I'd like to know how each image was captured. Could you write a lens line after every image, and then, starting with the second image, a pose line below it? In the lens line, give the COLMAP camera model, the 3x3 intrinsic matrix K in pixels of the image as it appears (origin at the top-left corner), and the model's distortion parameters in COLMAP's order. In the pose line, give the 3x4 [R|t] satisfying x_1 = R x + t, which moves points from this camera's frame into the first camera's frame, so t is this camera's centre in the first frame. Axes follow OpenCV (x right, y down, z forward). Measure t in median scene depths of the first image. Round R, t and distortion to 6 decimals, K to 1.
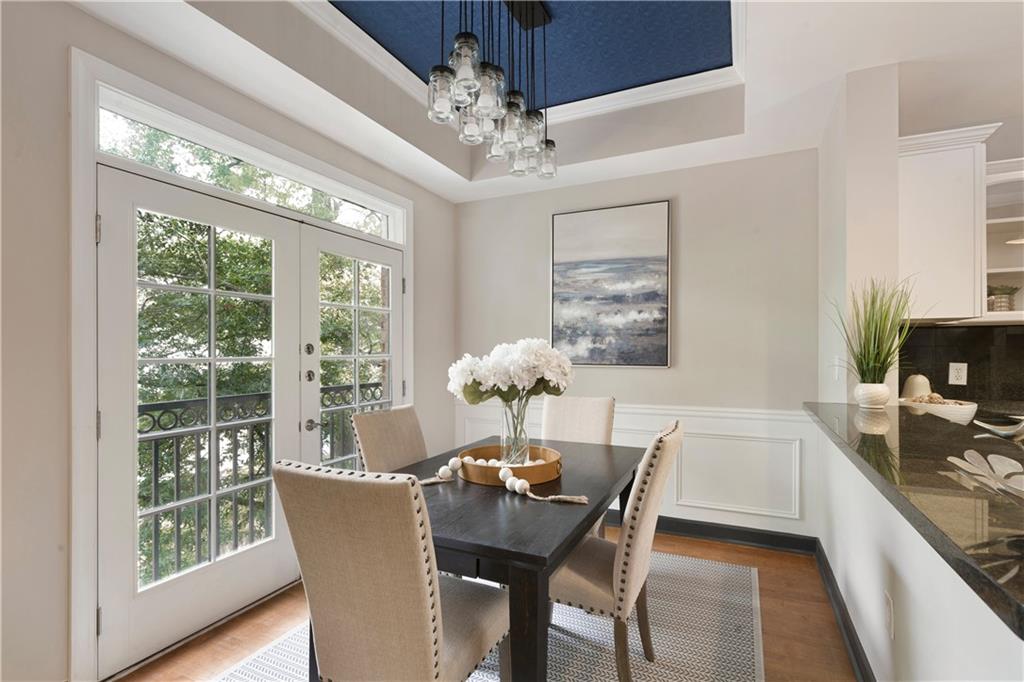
lens RADIAL K [[468.3, 0, 502.6], [0, 468.3, 343.8], [0, 0, 1]] dist [0.001615, 0.002428]
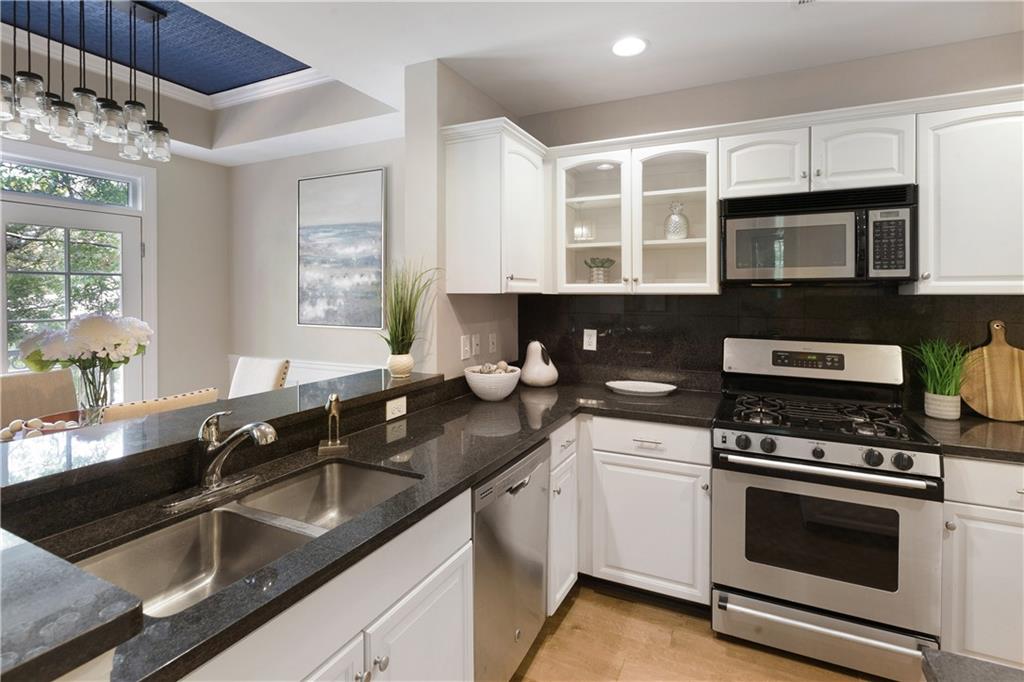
lens RADIAL K [[501.1, 0, 519.2], [0, 501.1, 290.1], [0, 0, 1]] dist [-0.000342, 0.000052]
pose [[0.999880, 0.001571, -0.015414, 0.659112], [-0.001418, 0.999950, 0.009920, -0.047277], [0.015428, -0.009897, 0.999832, -0.105324]]
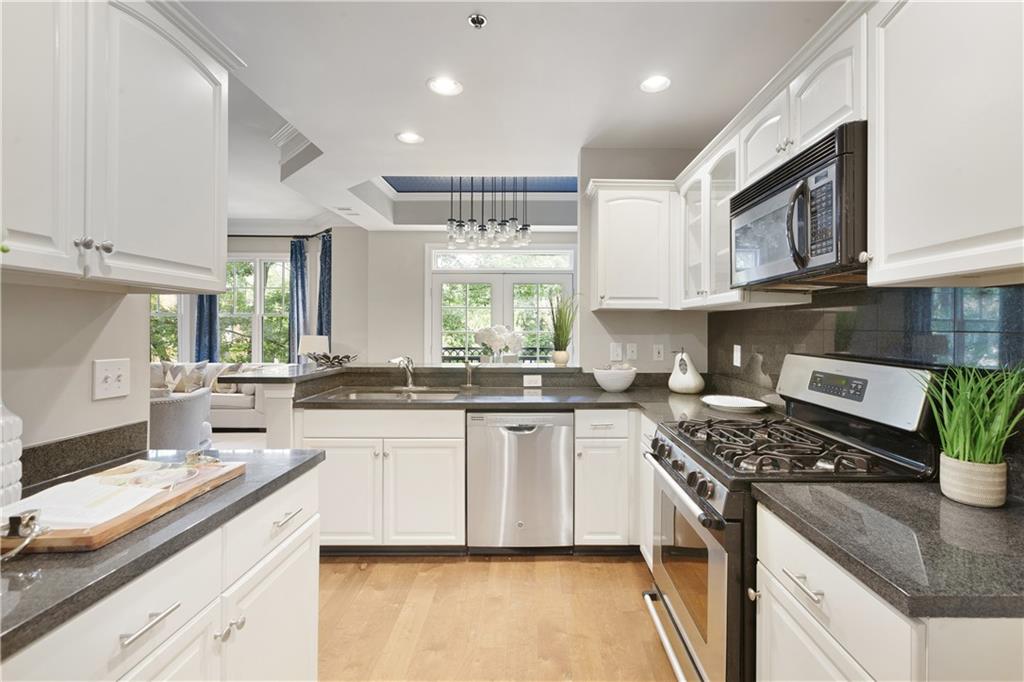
lens RADIAL K [[468.3, 0, 531.2], [0, 468.3, 322.5], [0, 0, 1]] dist [0.001615, 0.002428]
pose [[0.424215, -0.006341, -0.905539, 1.372230], [0.010803, 0.999940, -0.001941, -0.009690], [0.905497, -0.008959, 0.424258, 0.114312]]
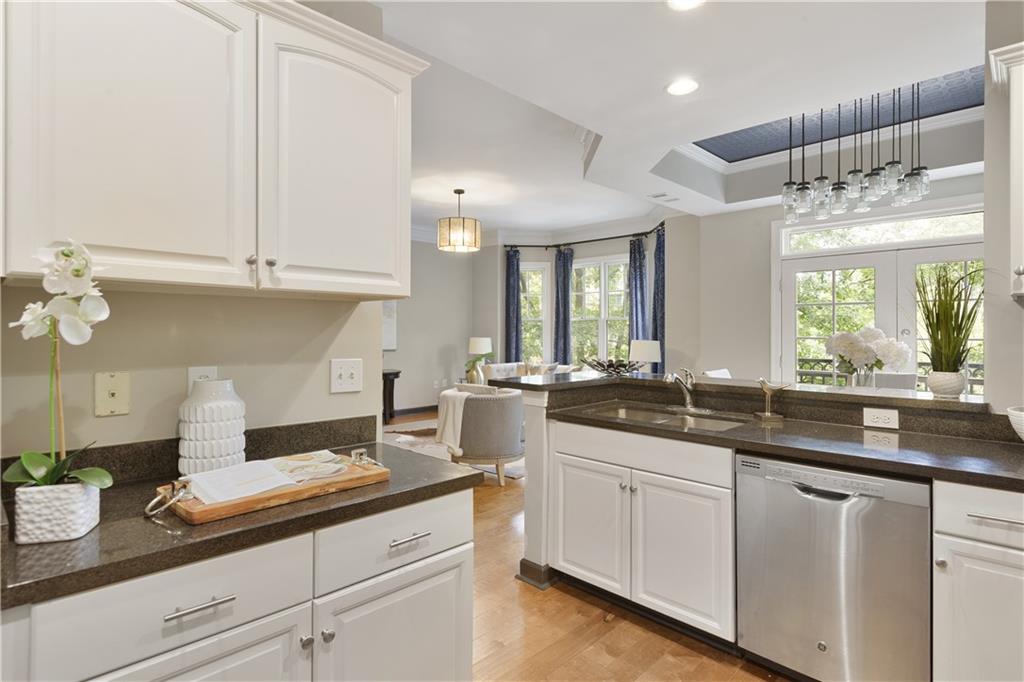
lens RADIAL K [[526.1, 0, 514.0], [0, 526.1, 328.0], [0, 0, 1]] dist [0.005434, -0.000961]
pose [[-0.333570, -0.003014, -0.942720, 1.281763], [0.014468, 0.999861, -0.008316, -0.006608], [0.942614, -0.016413, -0.333480, 0.313632]]
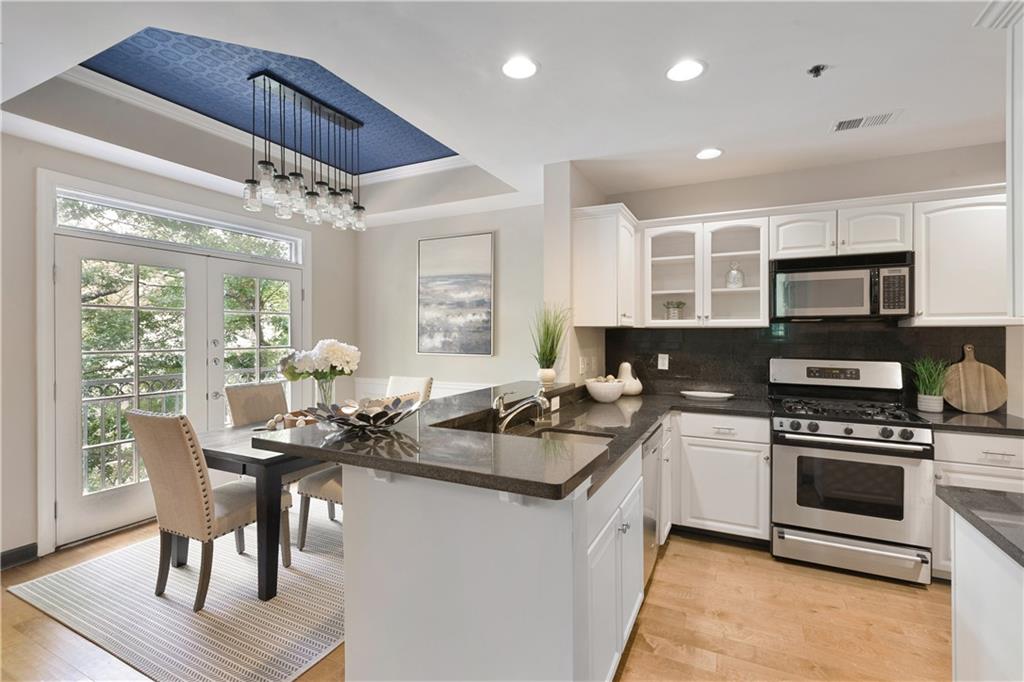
lens RADIAL K [[468.3, 0, 512.9], [0, 468.3, 330.3], [0, 0, 1]] dist [0.001615, 0.002428]
pose [[0.999791, 0.002380, -0.020292, 0.432585], [-0.002226, 0.999968, 0.007621, -0.033434], [0.020310, -0.007574, 0.999765, -0.344609]]
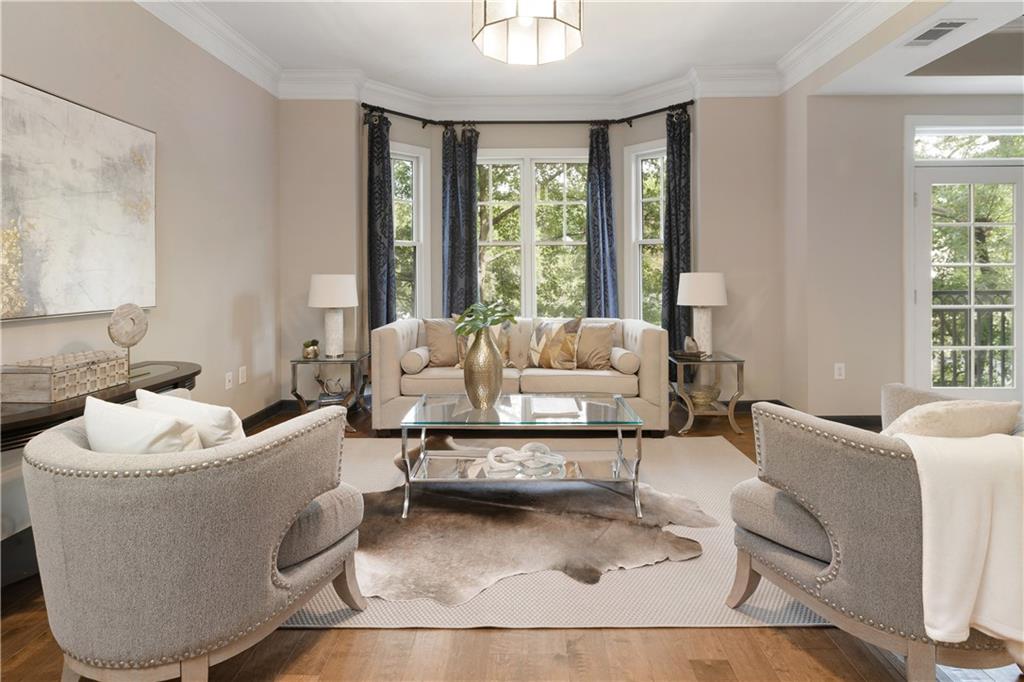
lens RADIAL K [[501.1, 0, 518.6], [0, 501.1, 277.2], [0, 0, 1]] dist [-0.000342, 0.000052]
pose [[0.402488, 0.013396, -0.915327, 0.230619], [0.017636, 0.999594, 0.022385, 0.003885], [0.915255, -0.025152, 0.402089, -0.776188]]
